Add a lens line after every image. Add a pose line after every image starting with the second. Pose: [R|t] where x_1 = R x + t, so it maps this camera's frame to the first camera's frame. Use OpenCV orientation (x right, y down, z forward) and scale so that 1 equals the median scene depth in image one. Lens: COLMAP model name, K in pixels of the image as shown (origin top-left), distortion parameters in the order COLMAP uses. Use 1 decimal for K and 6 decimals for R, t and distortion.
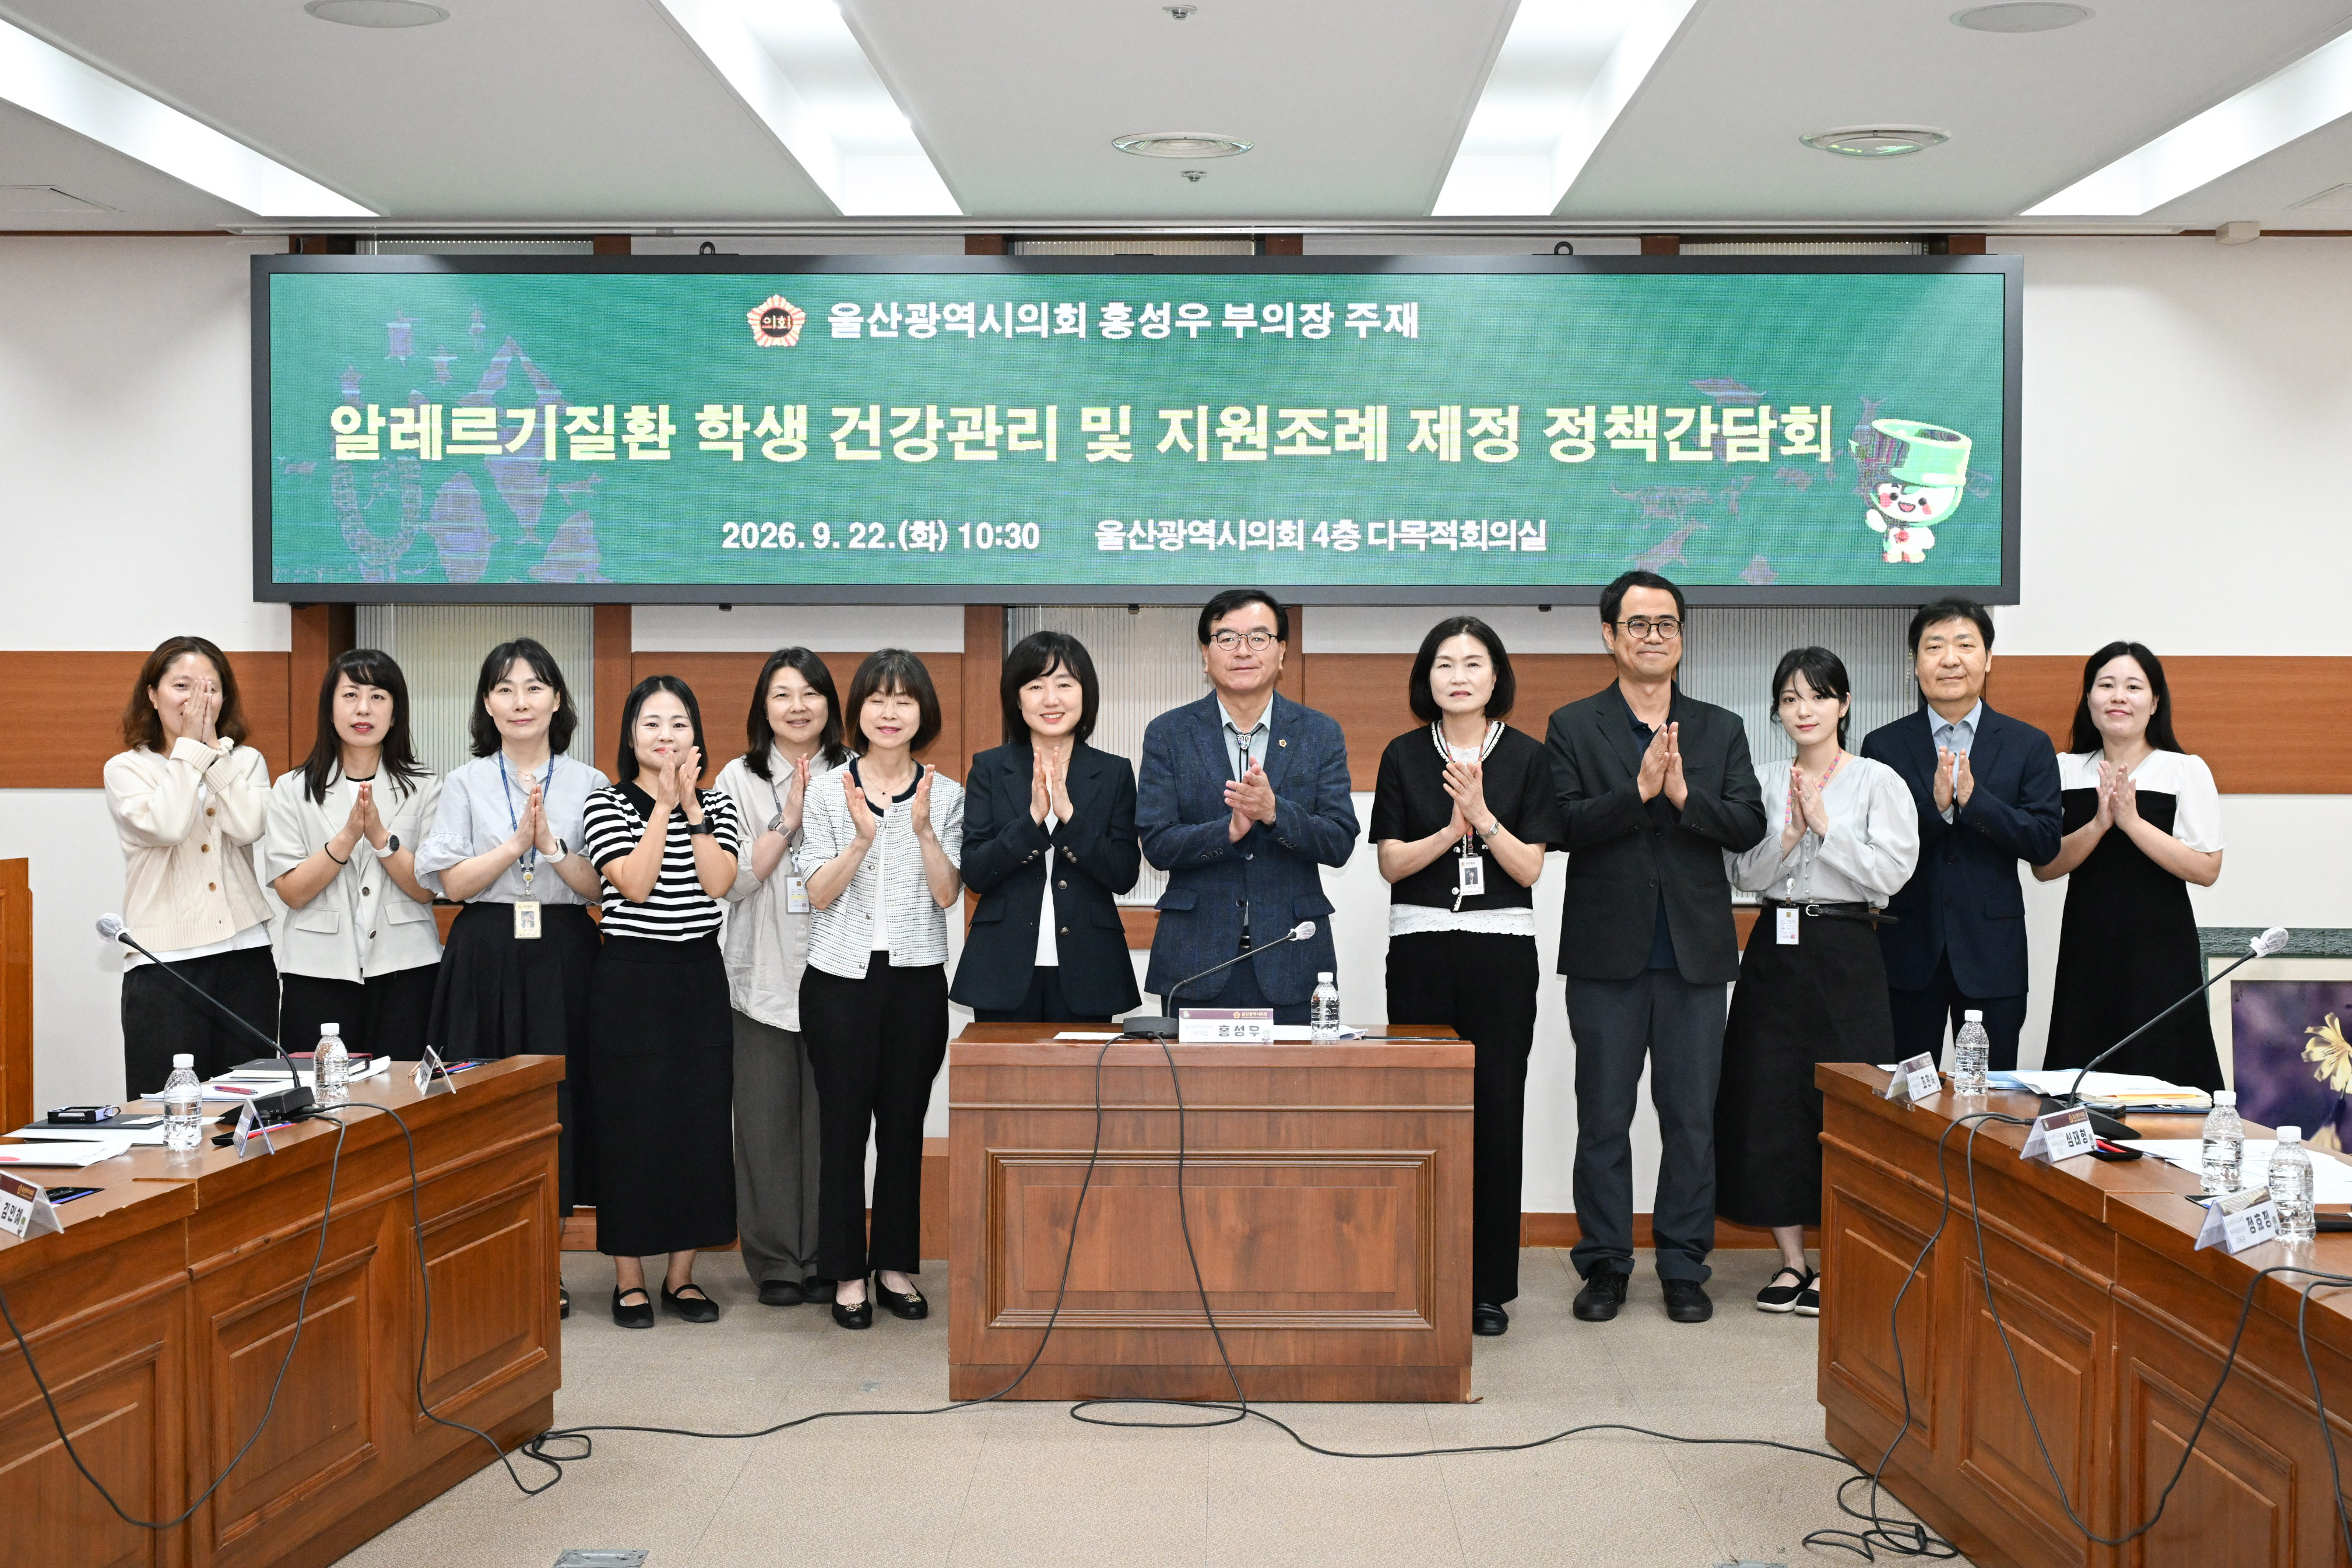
lens RADIAL K [[3220.8, 0, 1179.9], [0, 3220.8, 789.3], [0, 0, 1]] dist [0.009965, 0.000000]
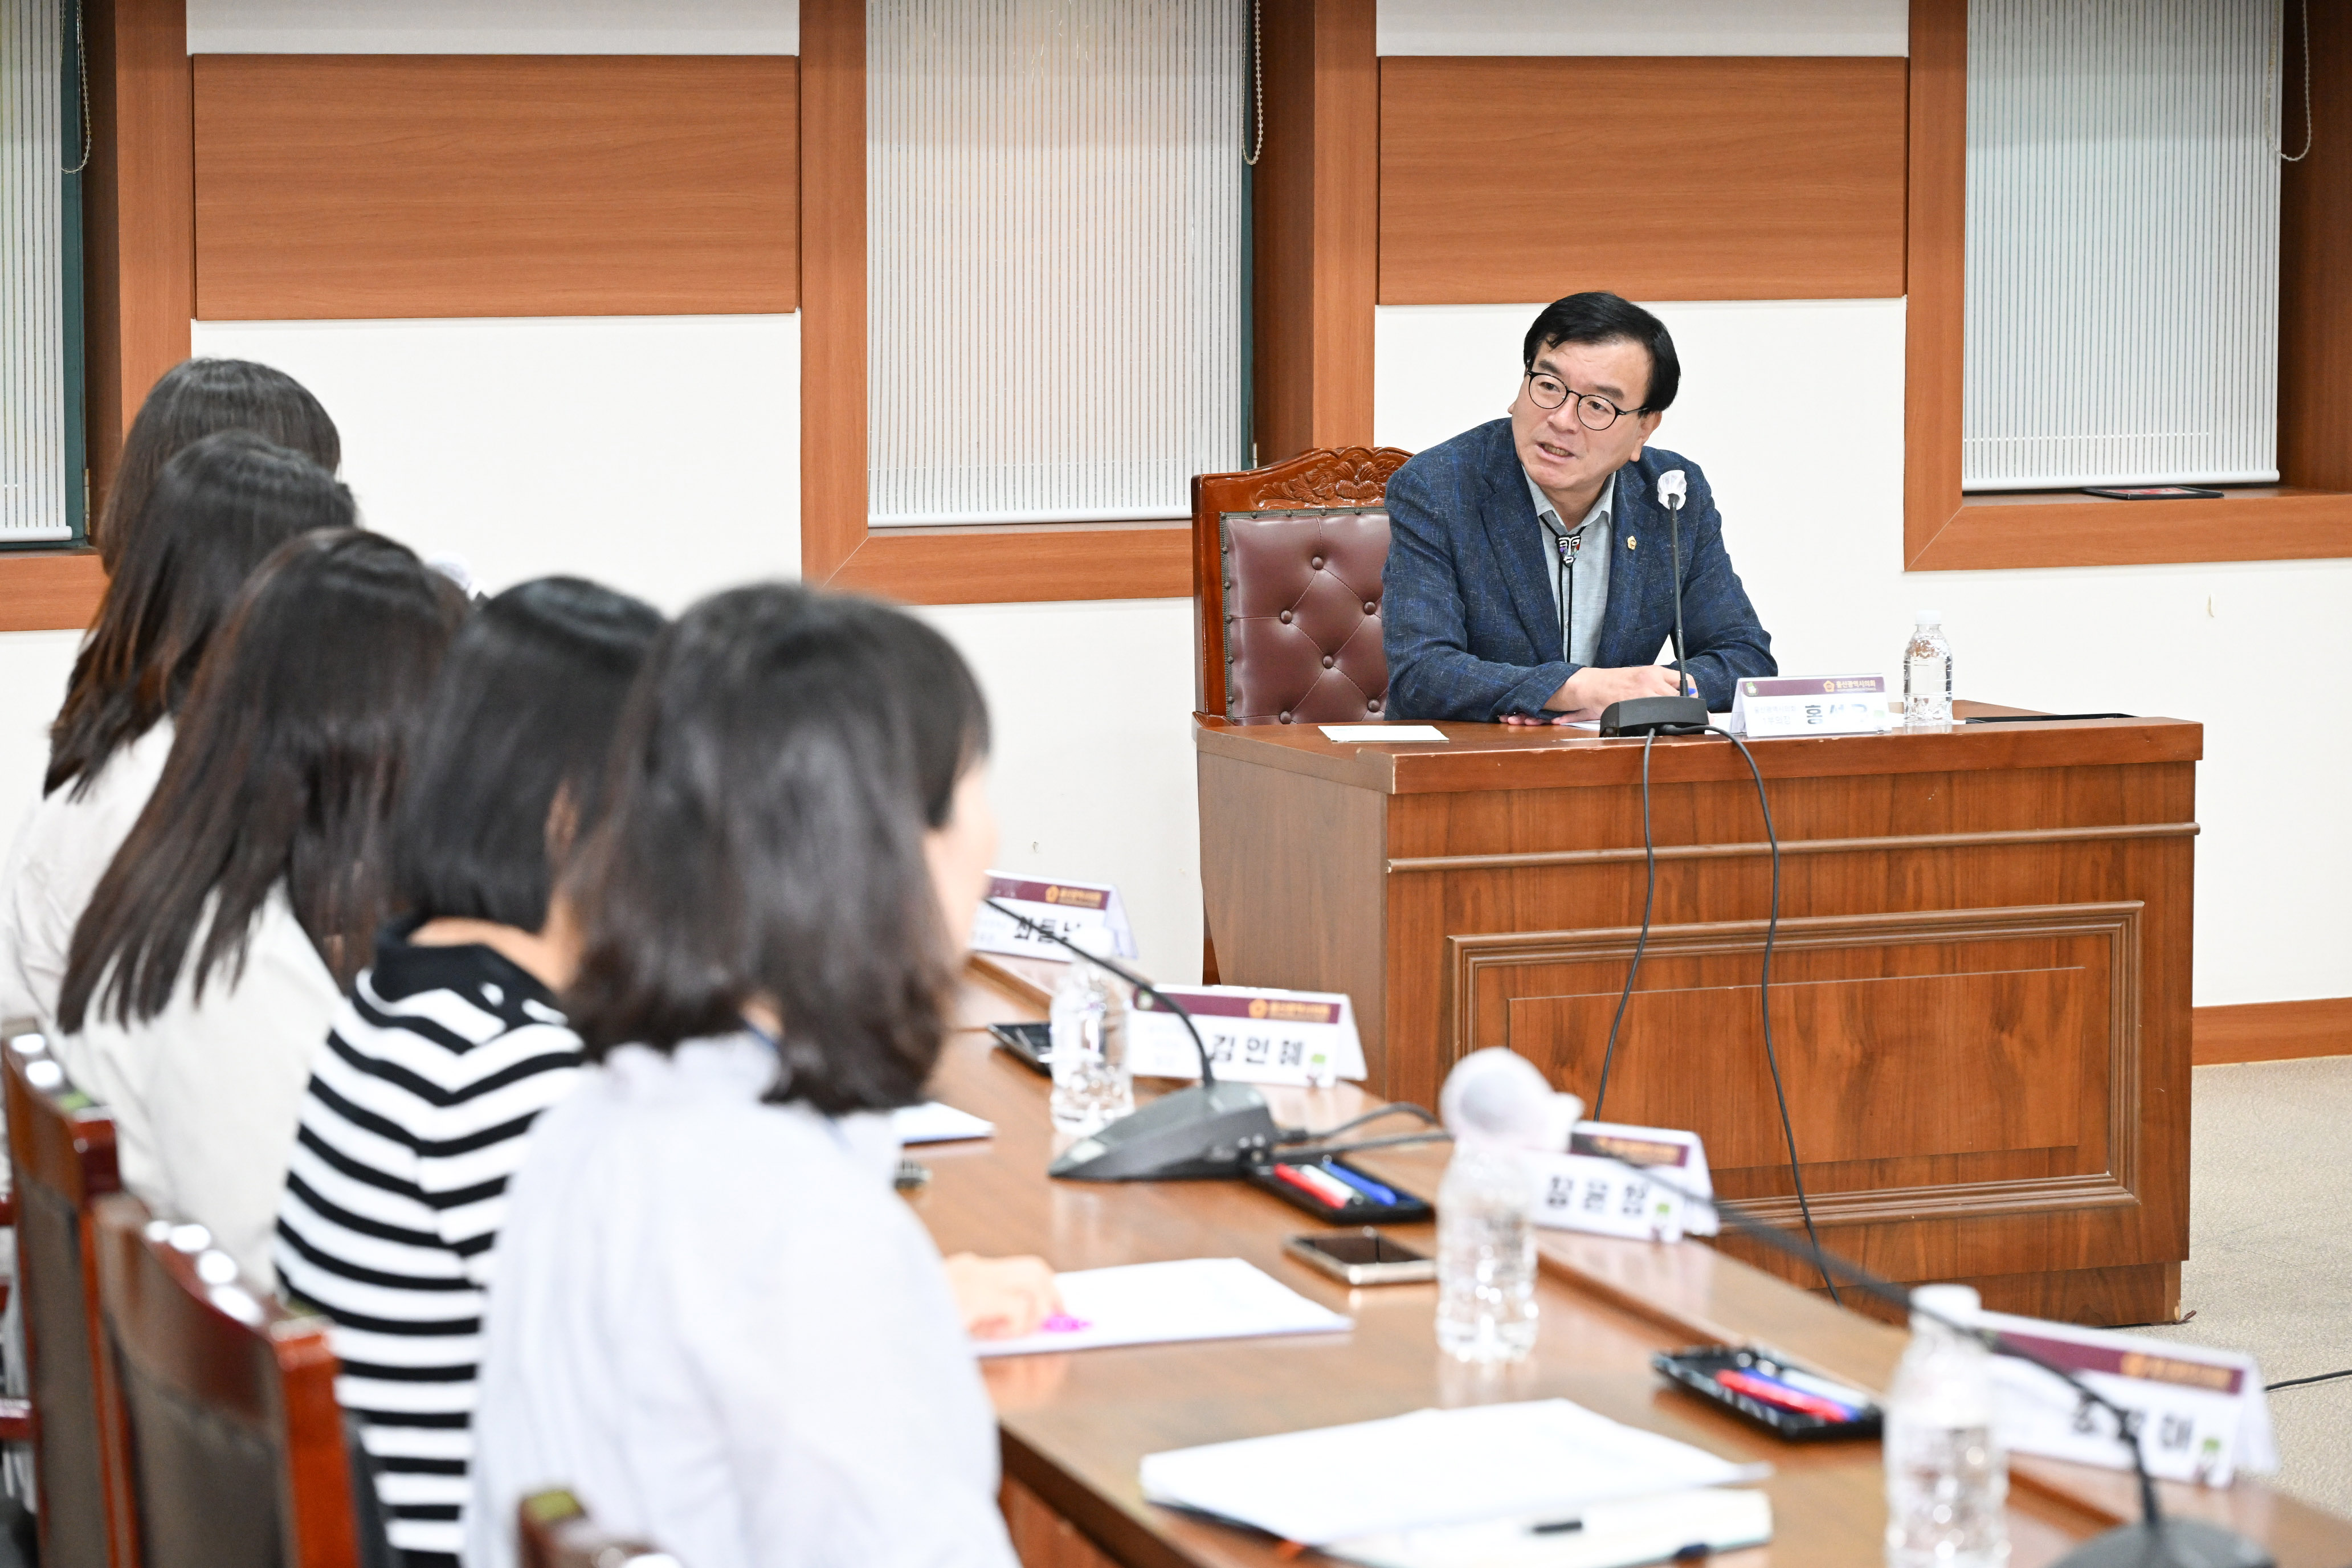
lens RADIAL K [[6582.2, 0, 1164.0], [0, 6582.2, 773.2], [0, 0, 1]] dist [0.029620, 0.000000]
pose [[0.916782, -0.043532, 0.397009, -0.465017], [0.016789, 0.997364, 0.070590, 0.000164], [-0.399036, -0.058050, 0.915096, -0.028324]]
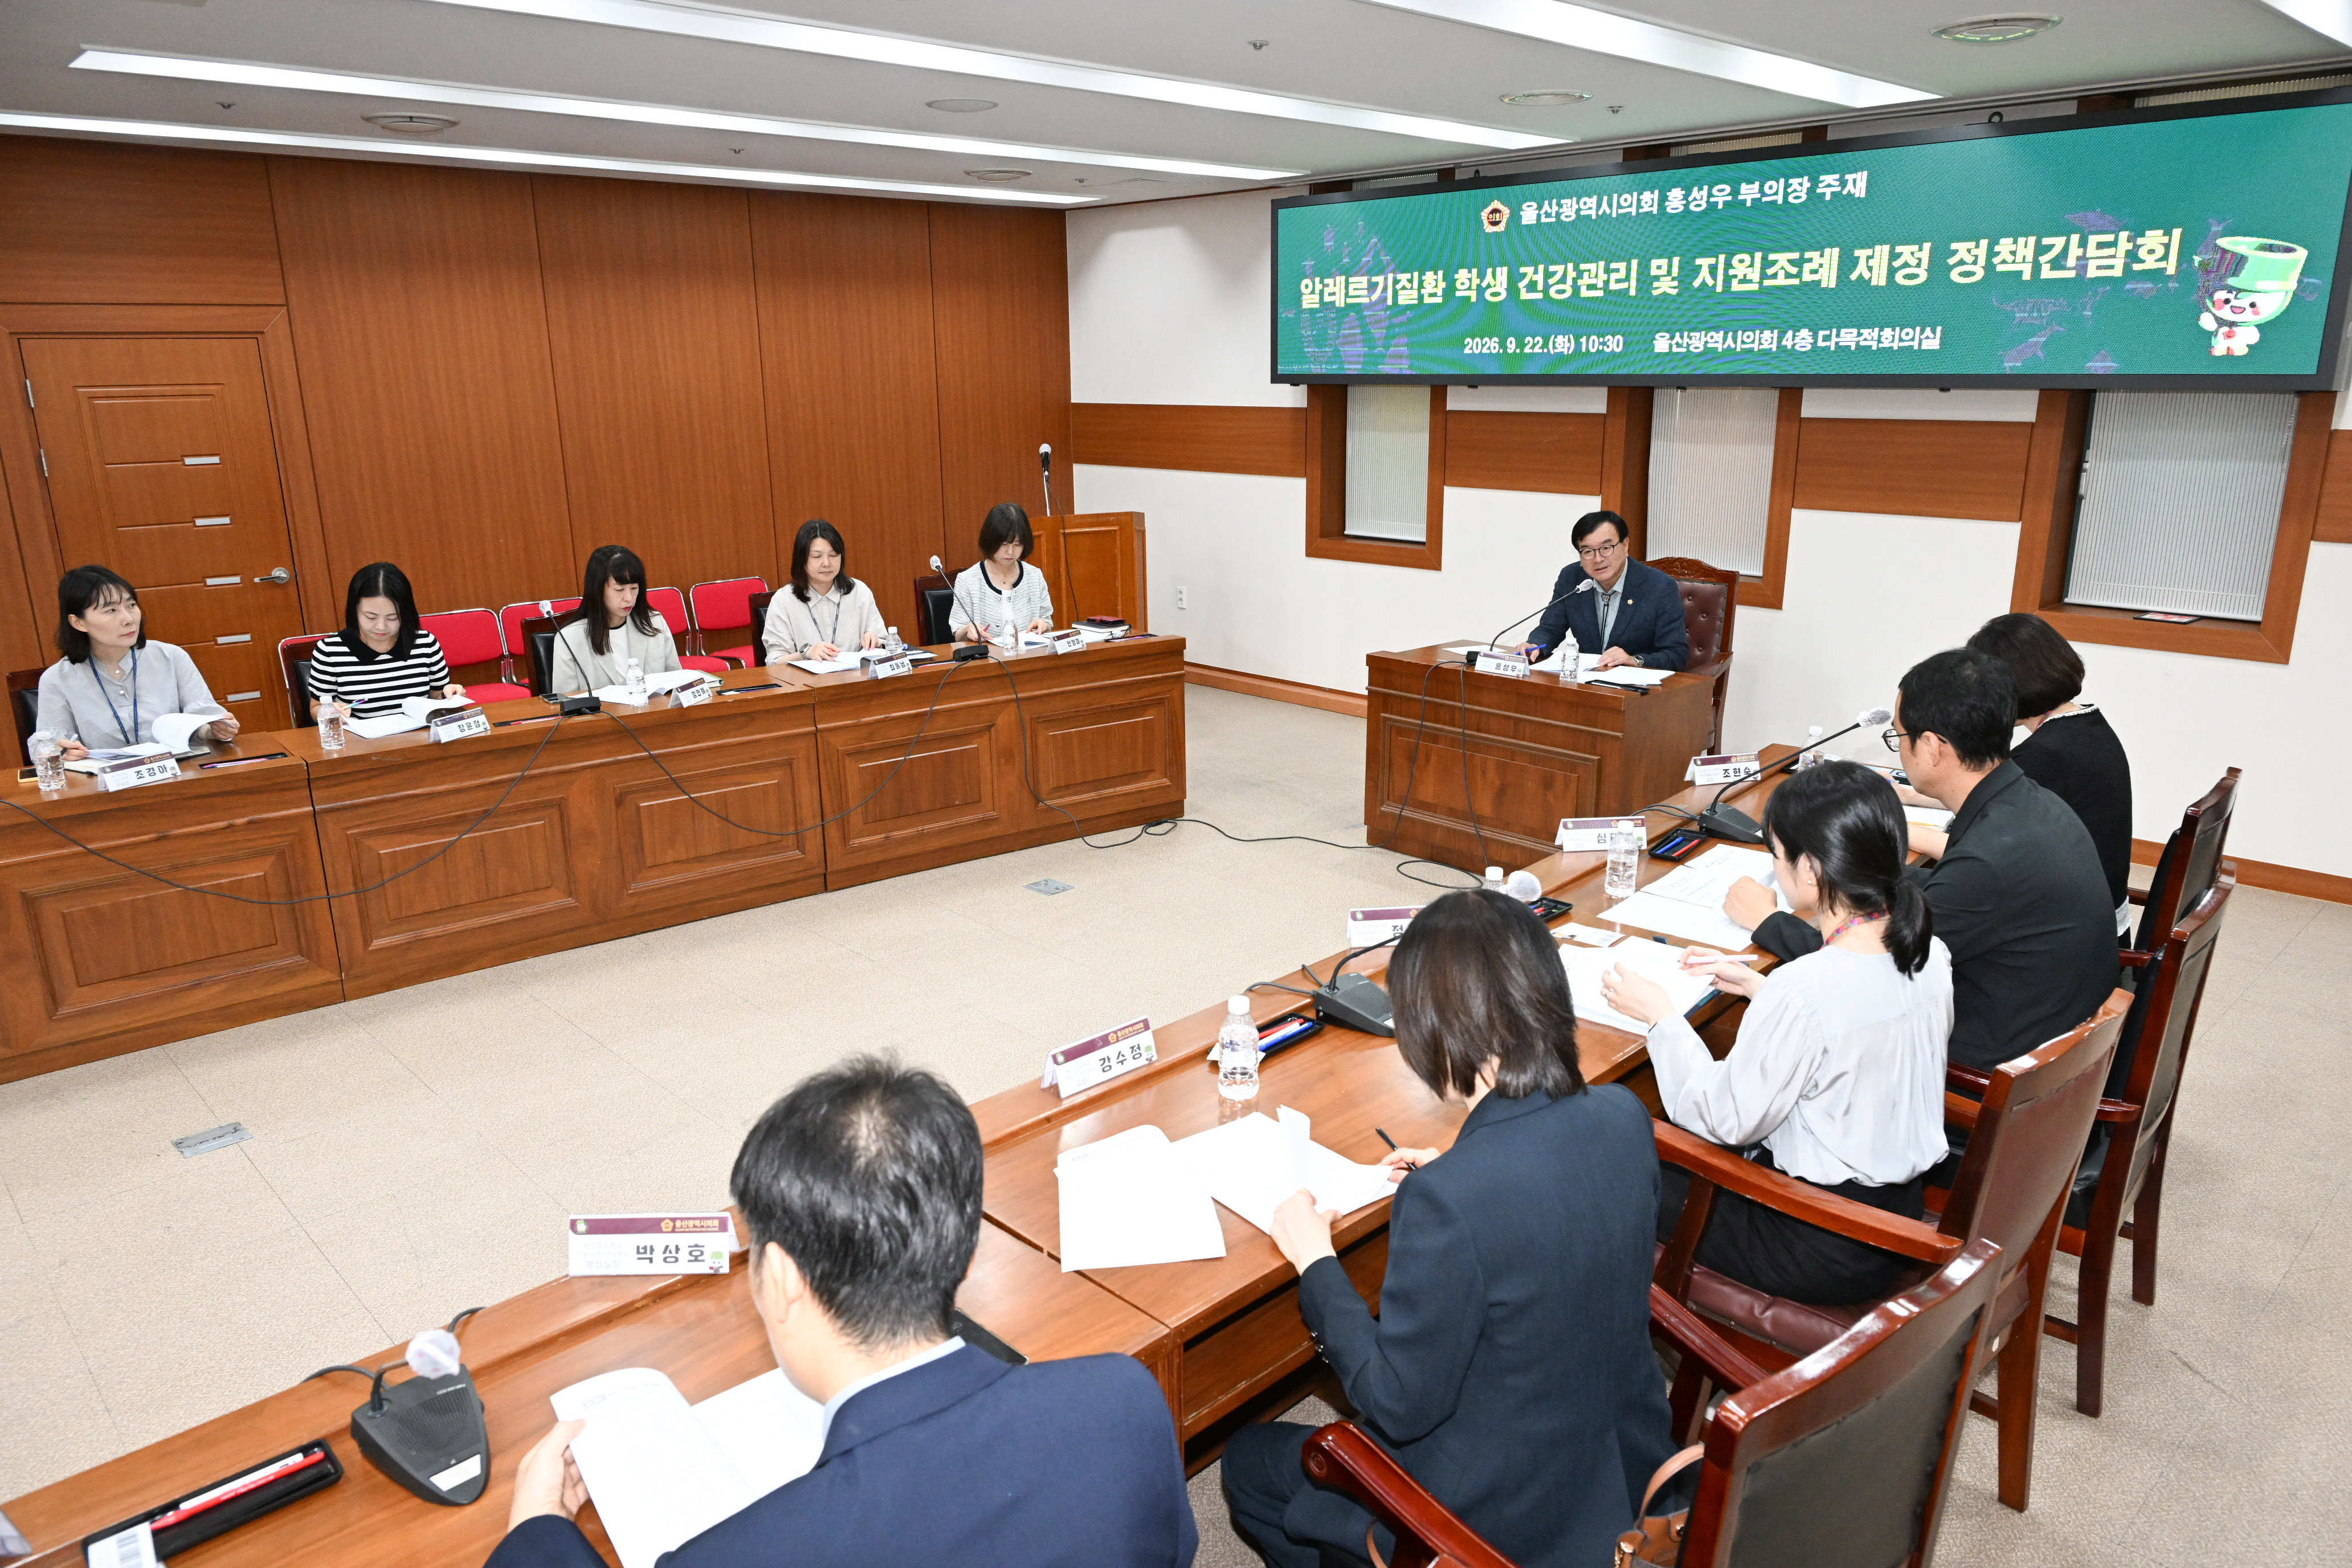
lens RADIAL K [[1563.3, 0, 1180.2], [0, 1563.3, 792.2], [0, 0, 1]] dist [0.009399, -0.013580]
pose [[0.700571, 0.182674, -0.689805, 0.390798], [-0.014370, 0.970093, 0.242306, -0.047000], [0.713438, -0.159841, 0.682244, 0.259903]]
